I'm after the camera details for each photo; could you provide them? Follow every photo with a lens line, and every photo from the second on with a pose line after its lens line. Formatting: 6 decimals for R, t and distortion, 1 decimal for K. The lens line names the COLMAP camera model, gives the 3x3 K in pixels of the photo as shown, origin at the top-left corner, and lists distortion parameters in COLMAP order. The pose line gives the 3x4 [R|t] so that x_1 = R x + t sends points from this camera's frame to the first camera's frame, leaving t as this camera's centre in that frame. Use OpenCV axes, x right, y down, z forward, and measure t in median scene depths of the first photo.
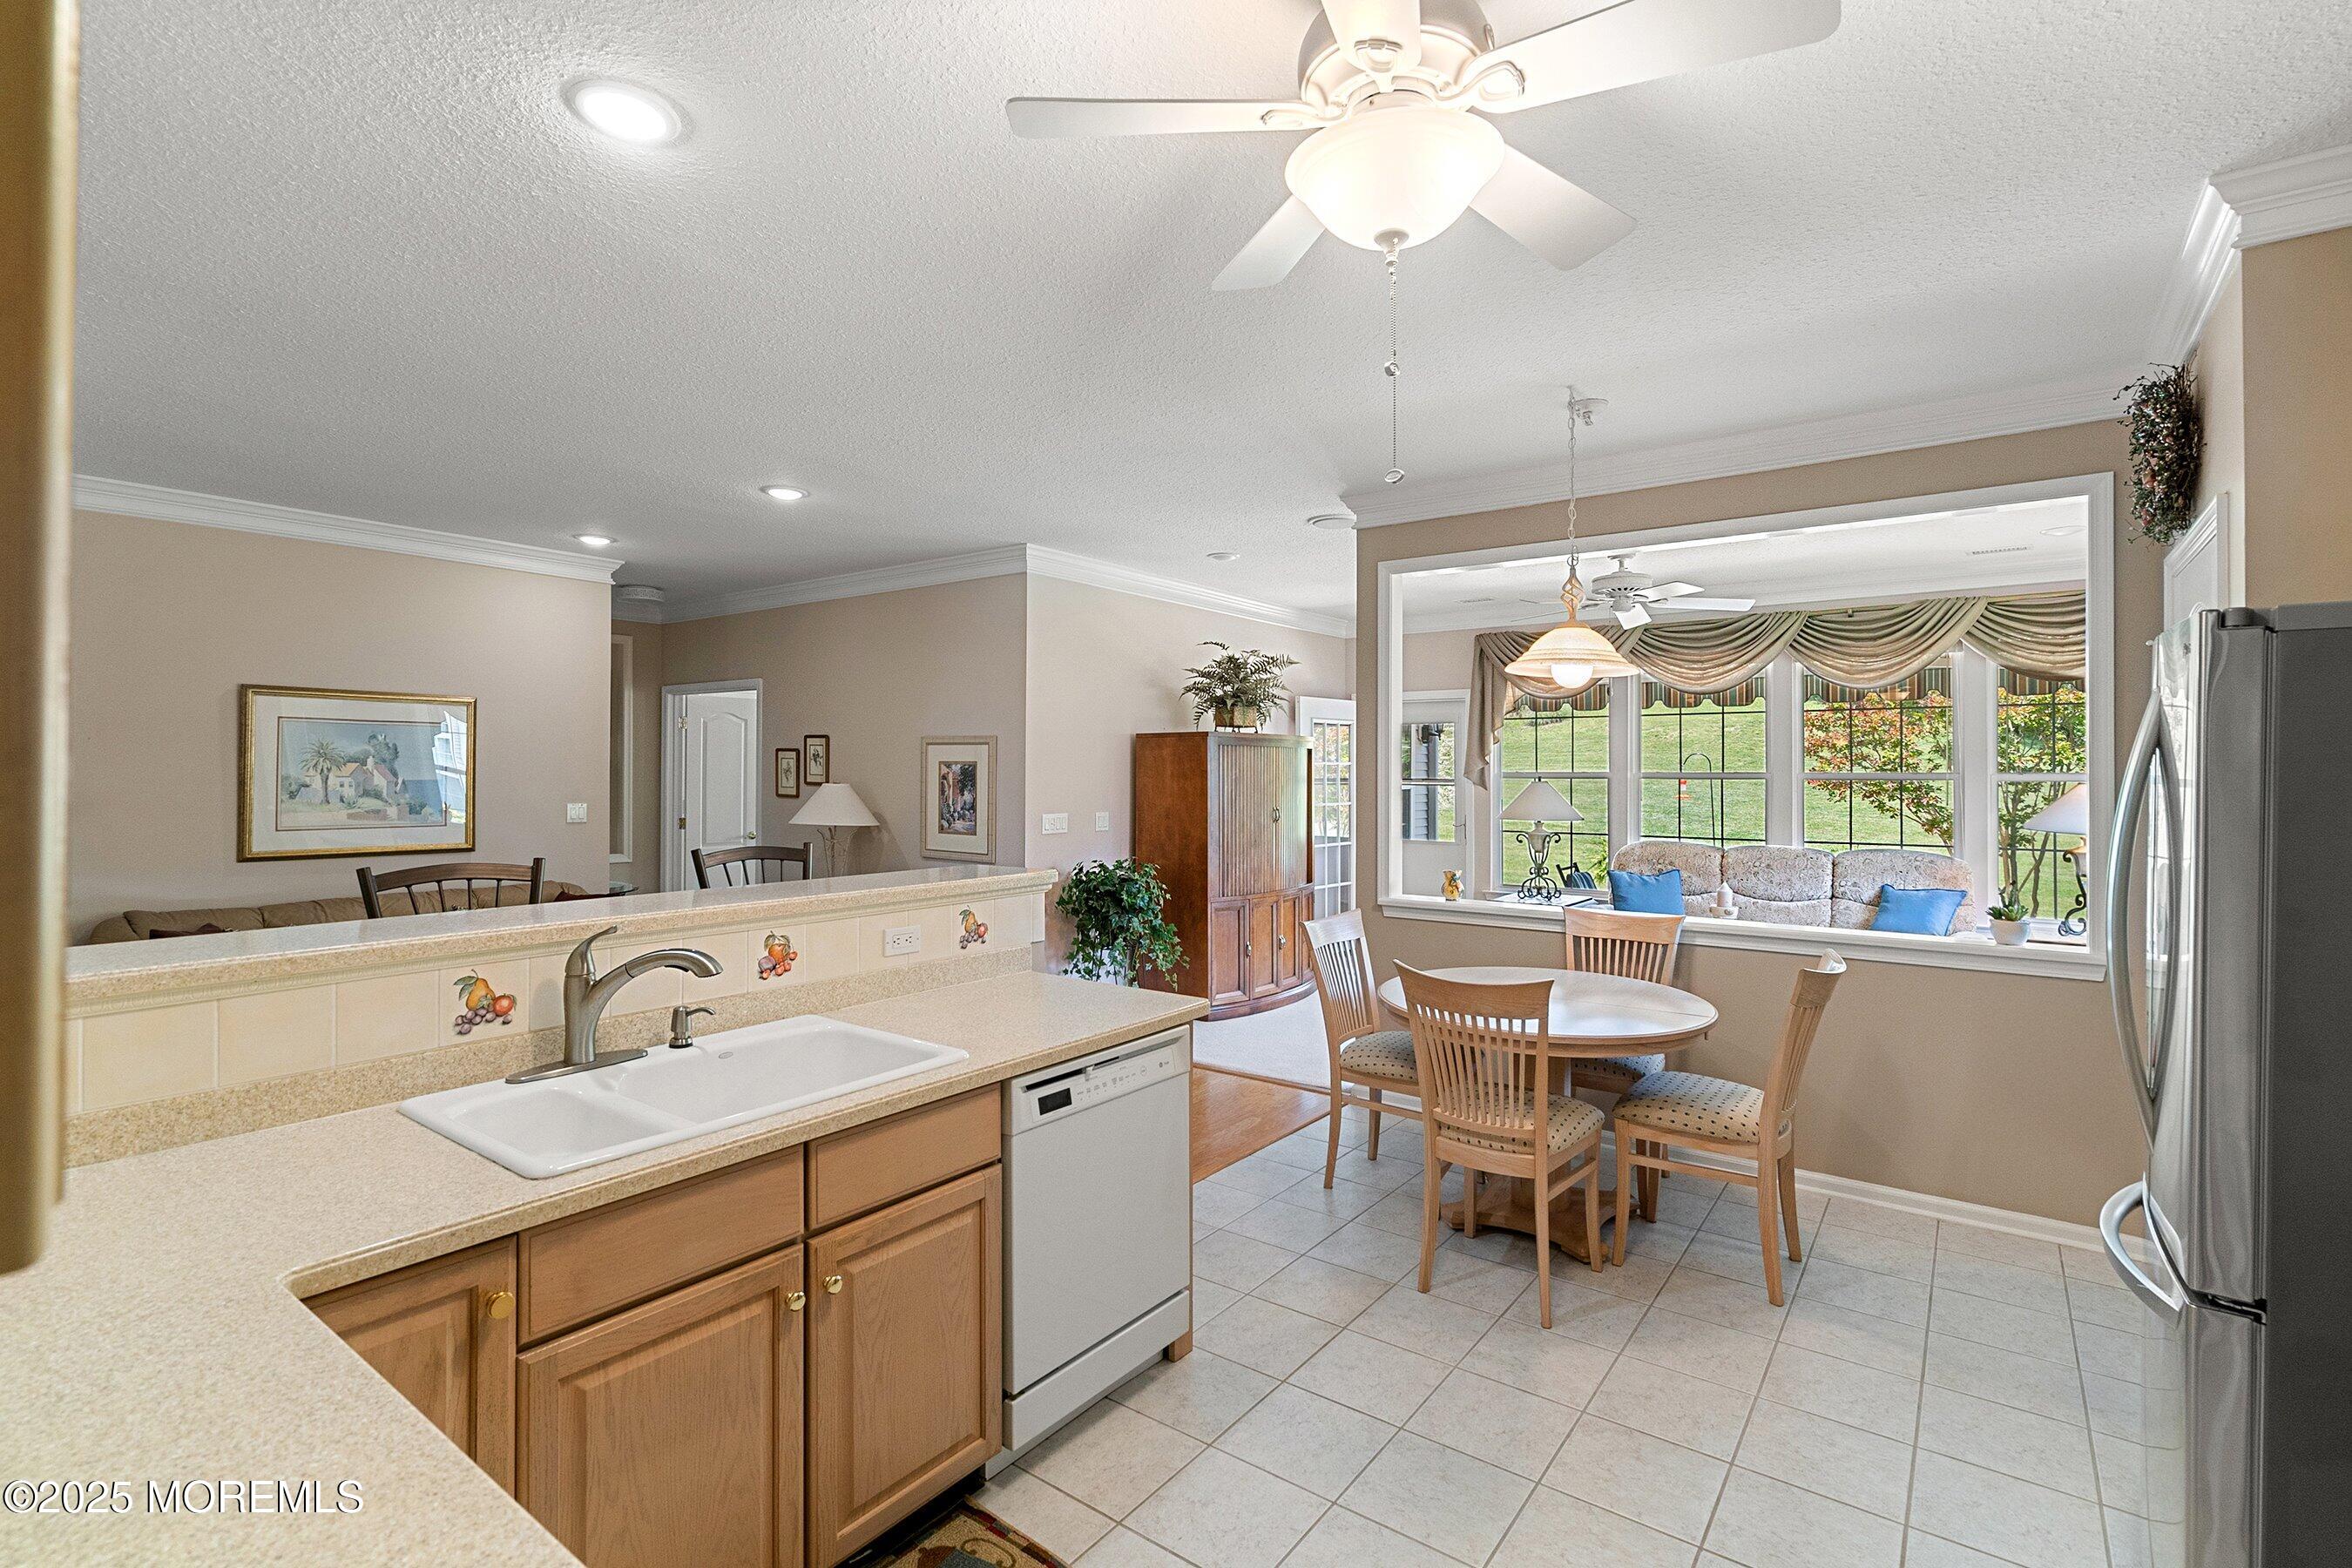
lens RADIAL K [[1069.2, 0, 1185.2], [0, 1069.2, 774.8], [0, 0, 1]] dist [-0.003770, 0.002855]
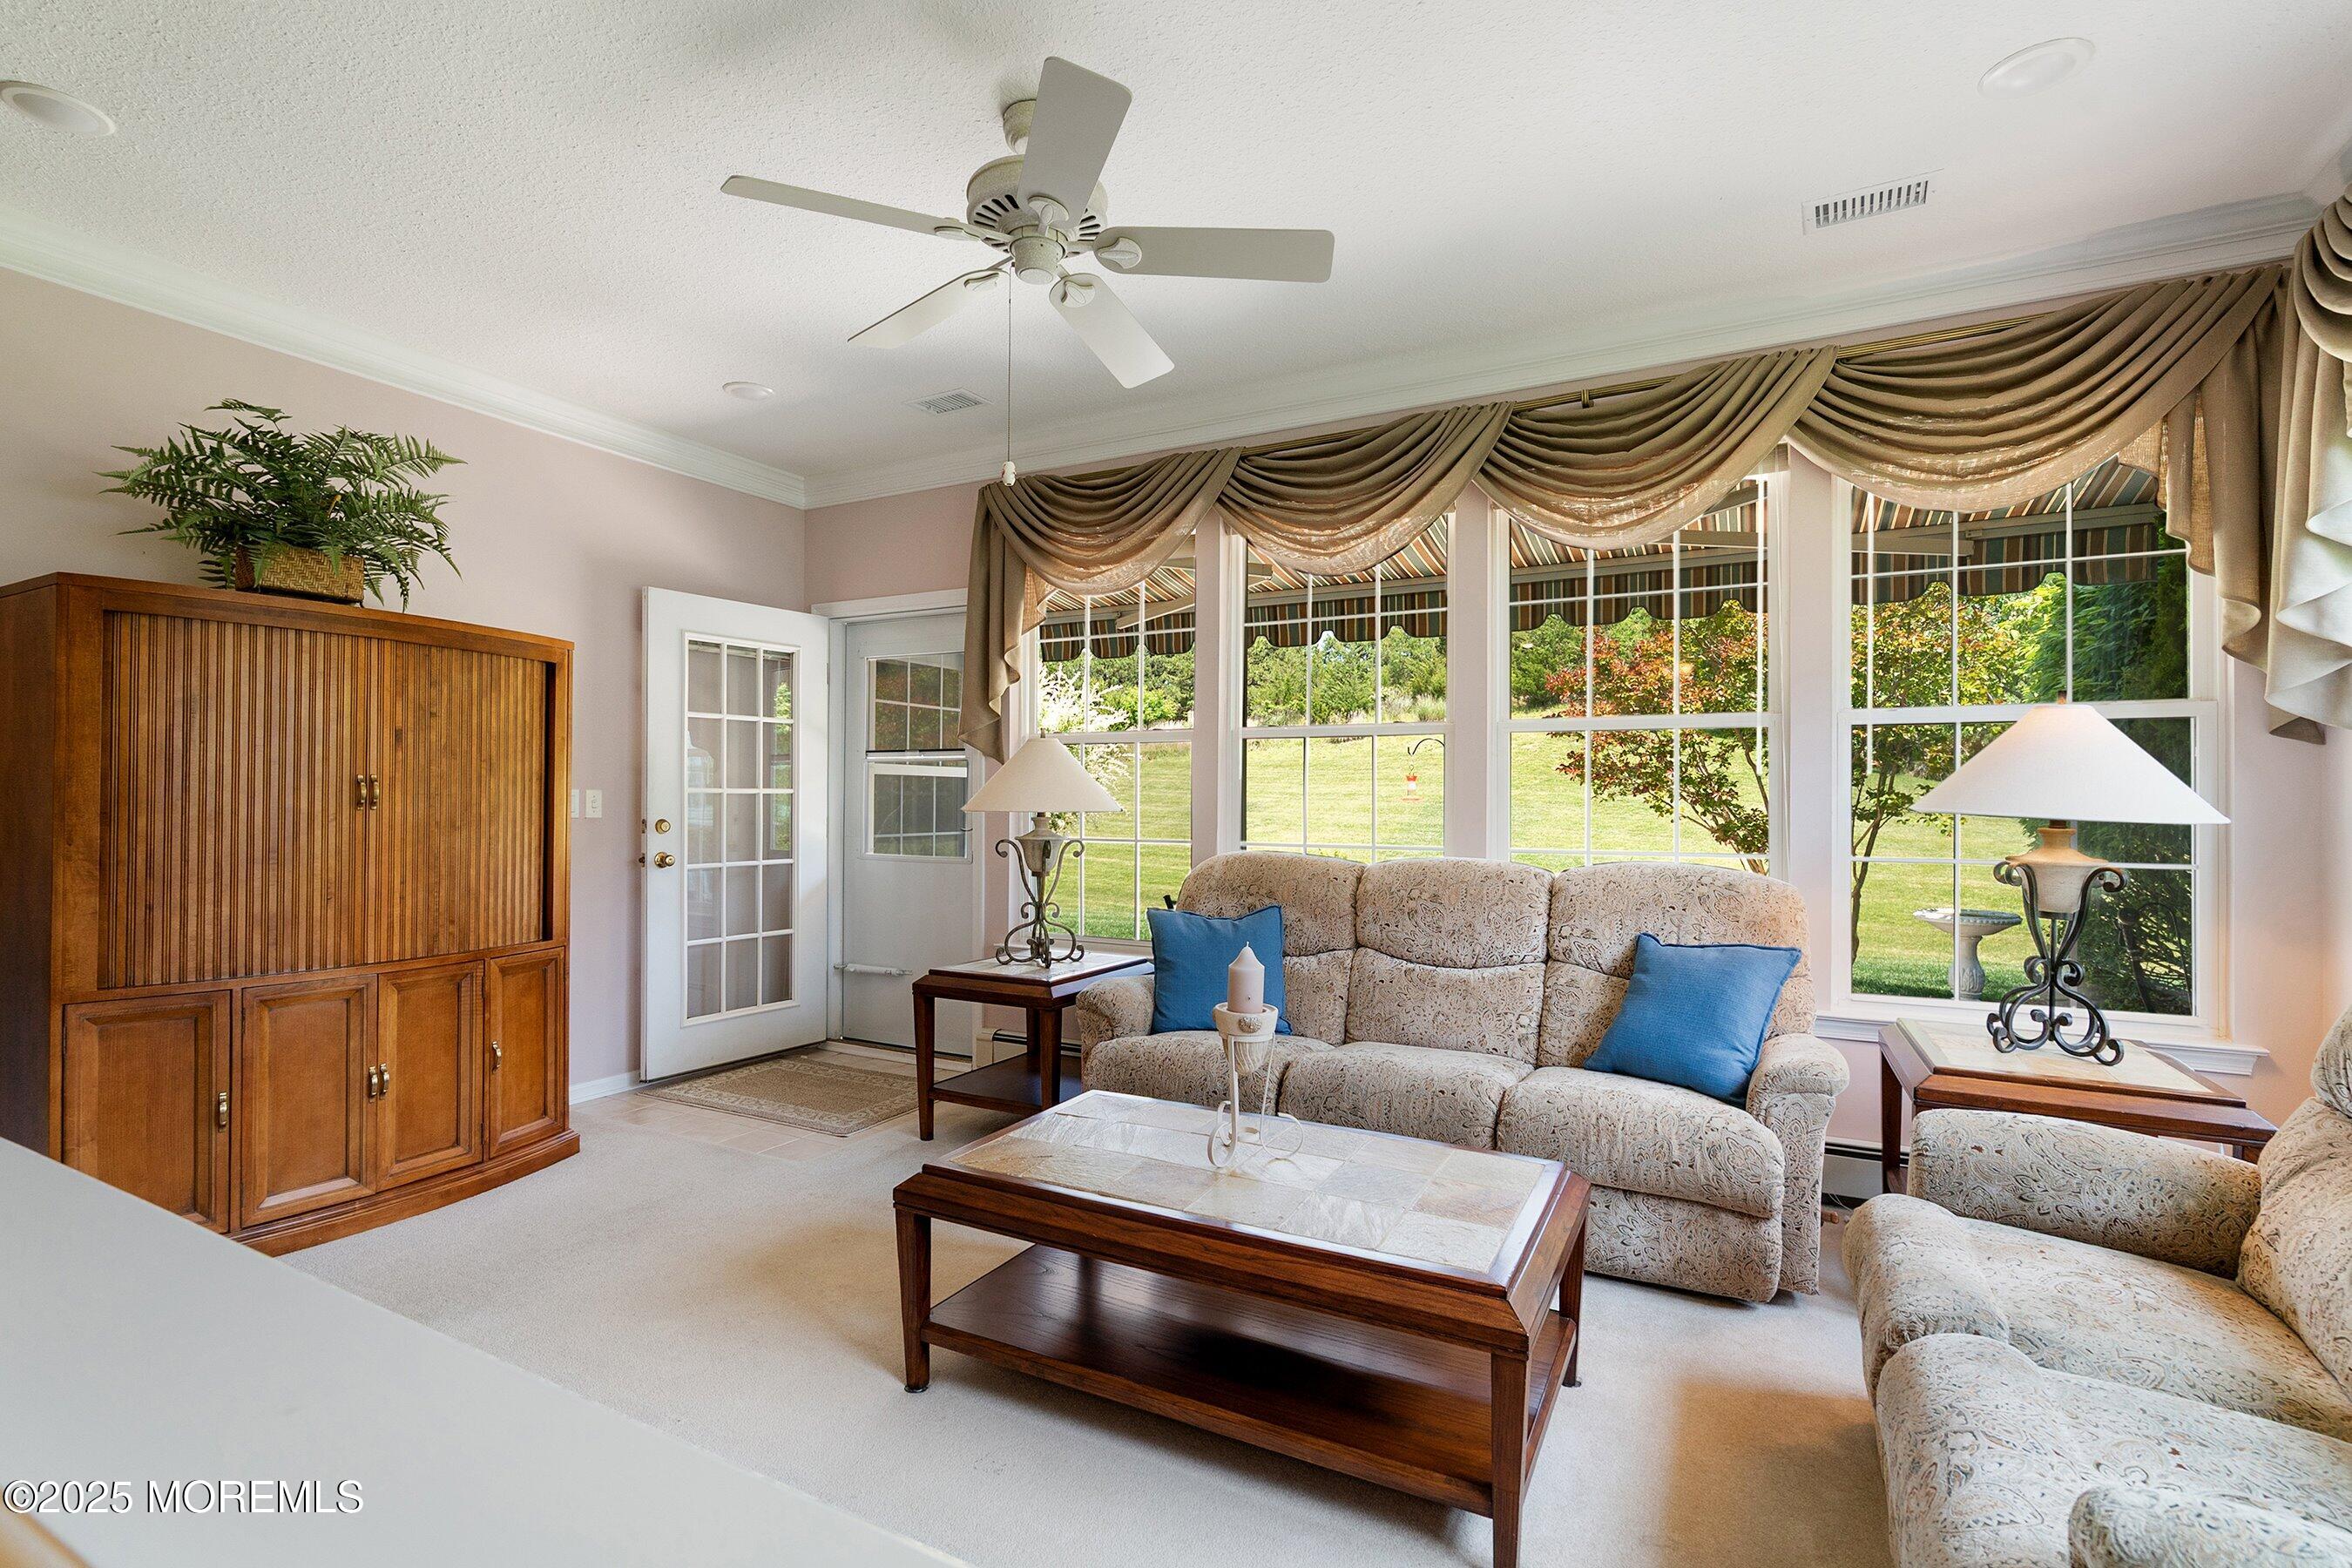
lens RADIAL K [[1069.2, 0, 1183.9], [0, 1069.2, 792.7], [0, 0, 1]] dist [-0.003770, 0.002855]
pose [[0.989491, 0.004816, 0.144515, 0.368661], [-0.003698, 0.999961, -0.008006, 0.041839], [-0.144548, 0.007387, 0.989470, 0.534343]]
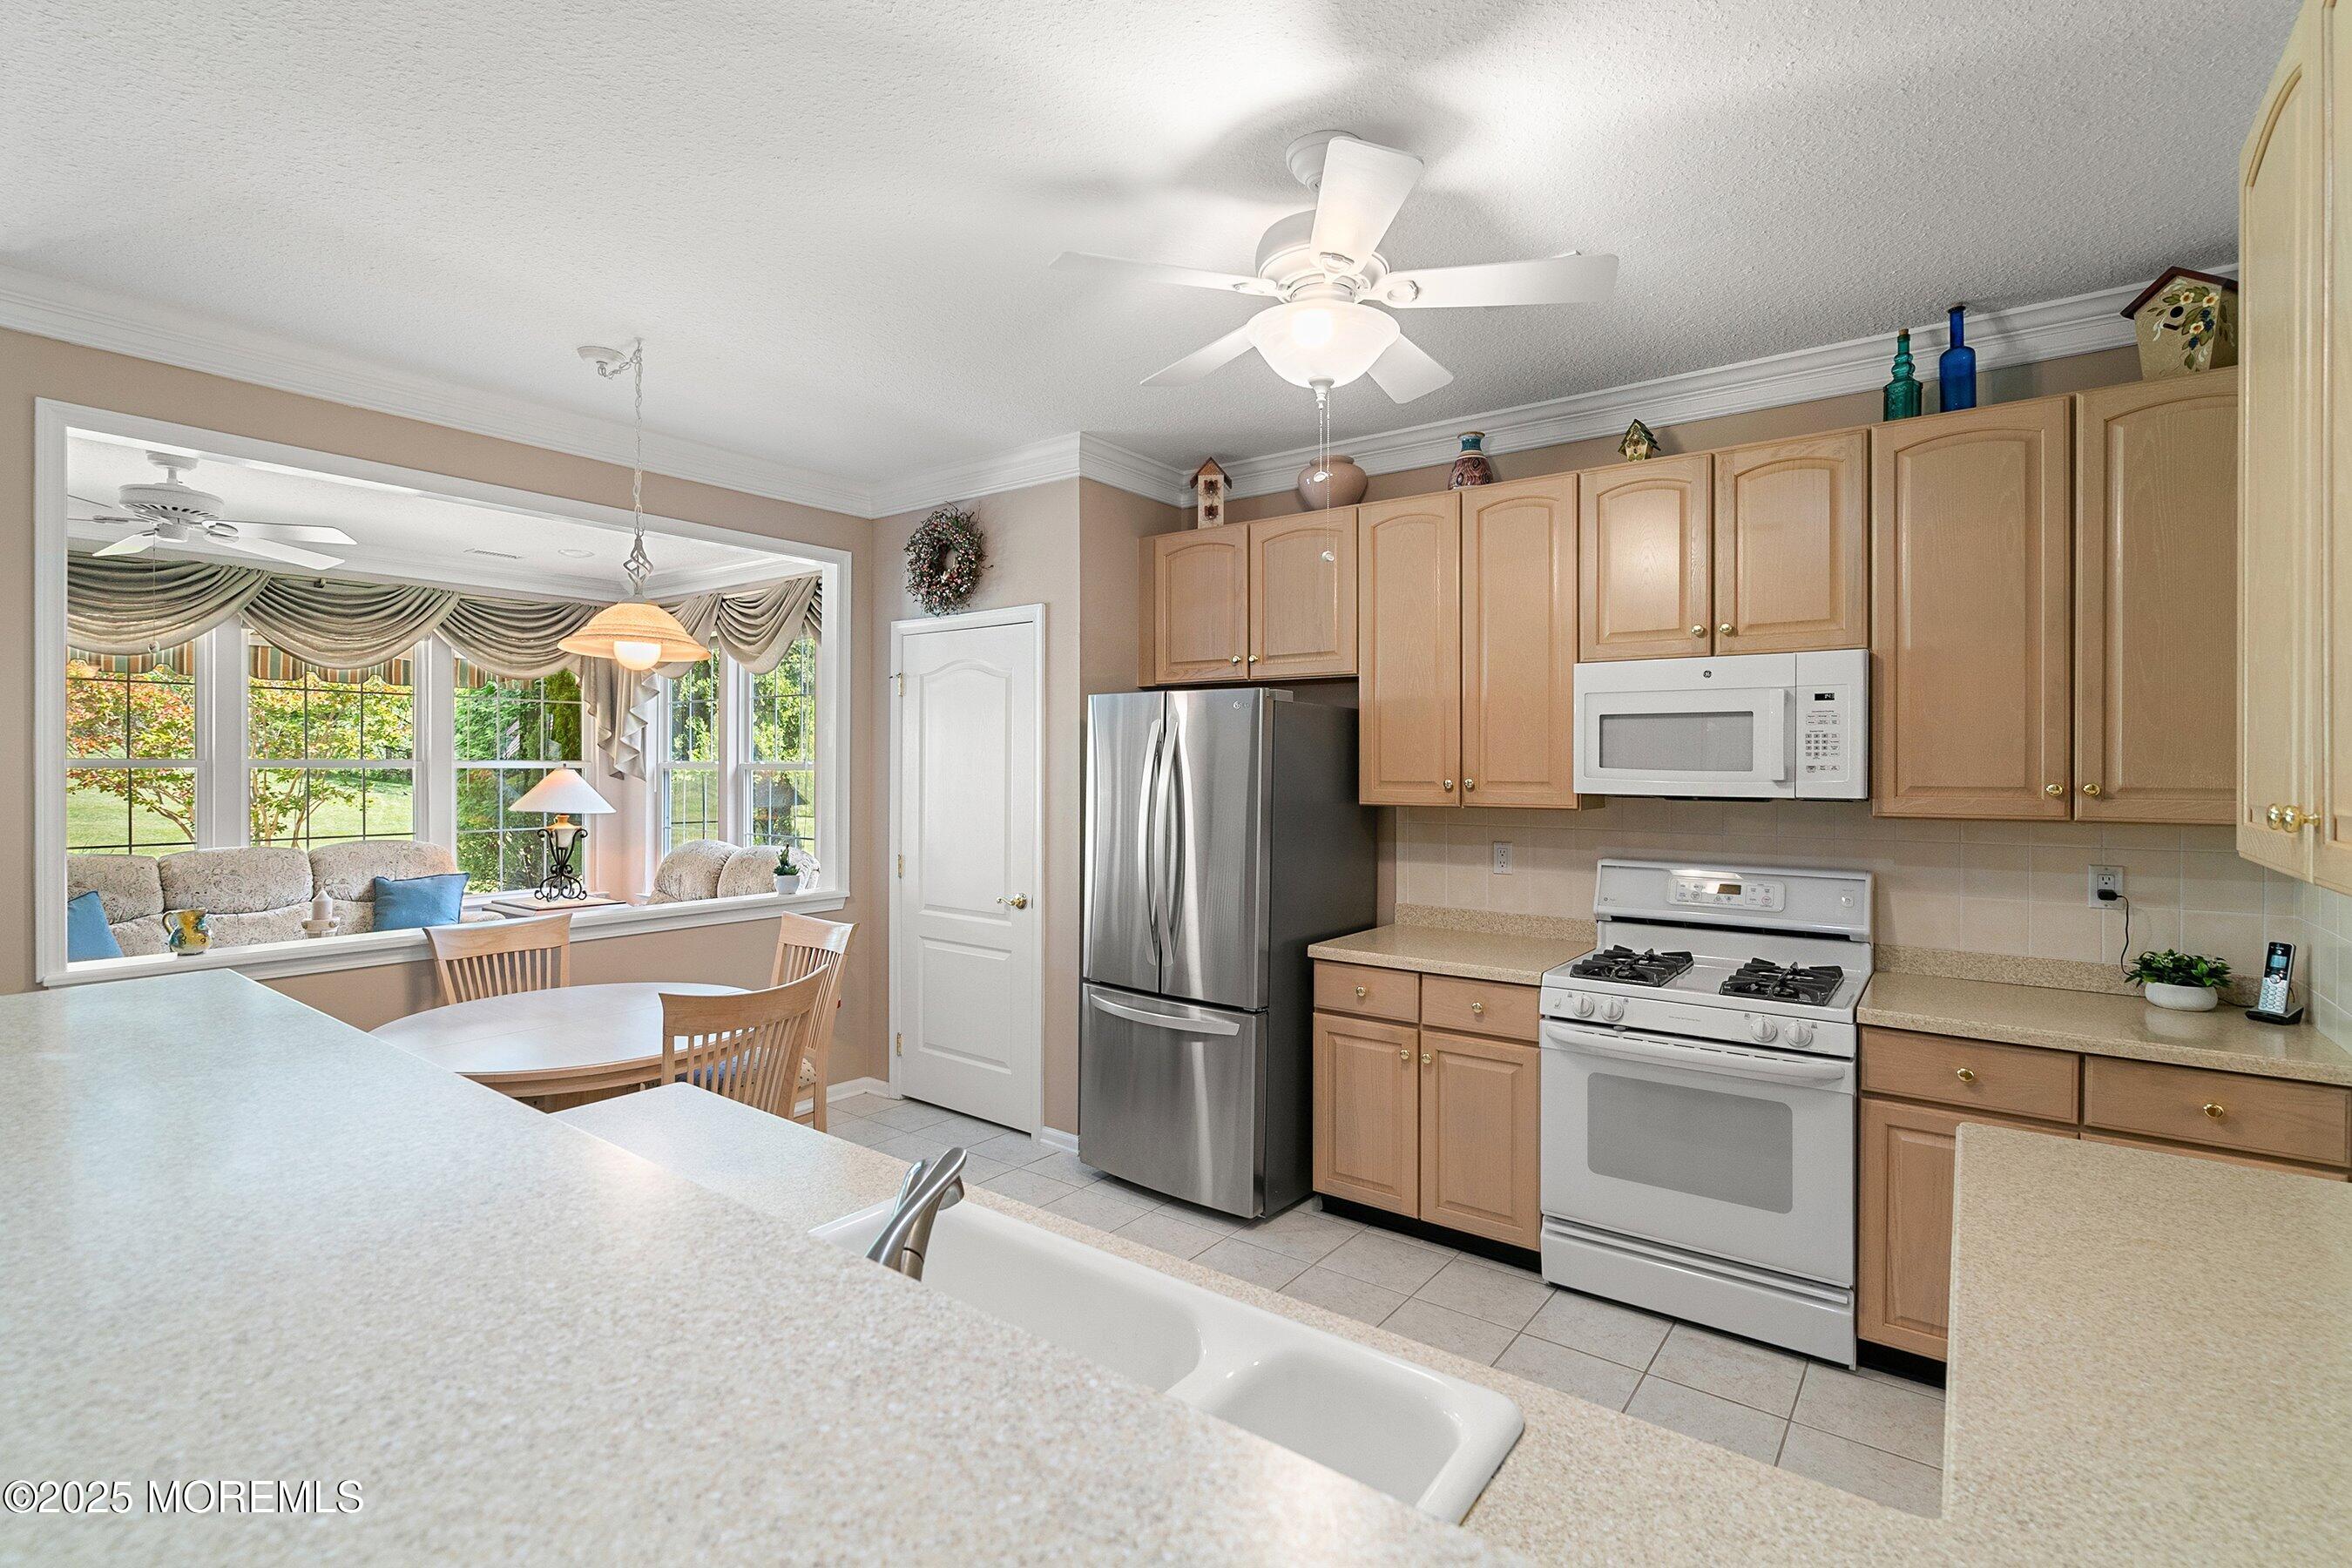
lens RADIAL K [[1069.2, 0, 1171.7], [0, 1069.2, 772.1], [0, 0, 1]] dist [-0.003770, 0.002855]
pose [[0.003524, -0.009444, 0.999949, -0.287652], [-0.003266, 0.999950, 0.009456, -0.002199], [-0.999988, -0.003299, 0.003493, 0.281484]]
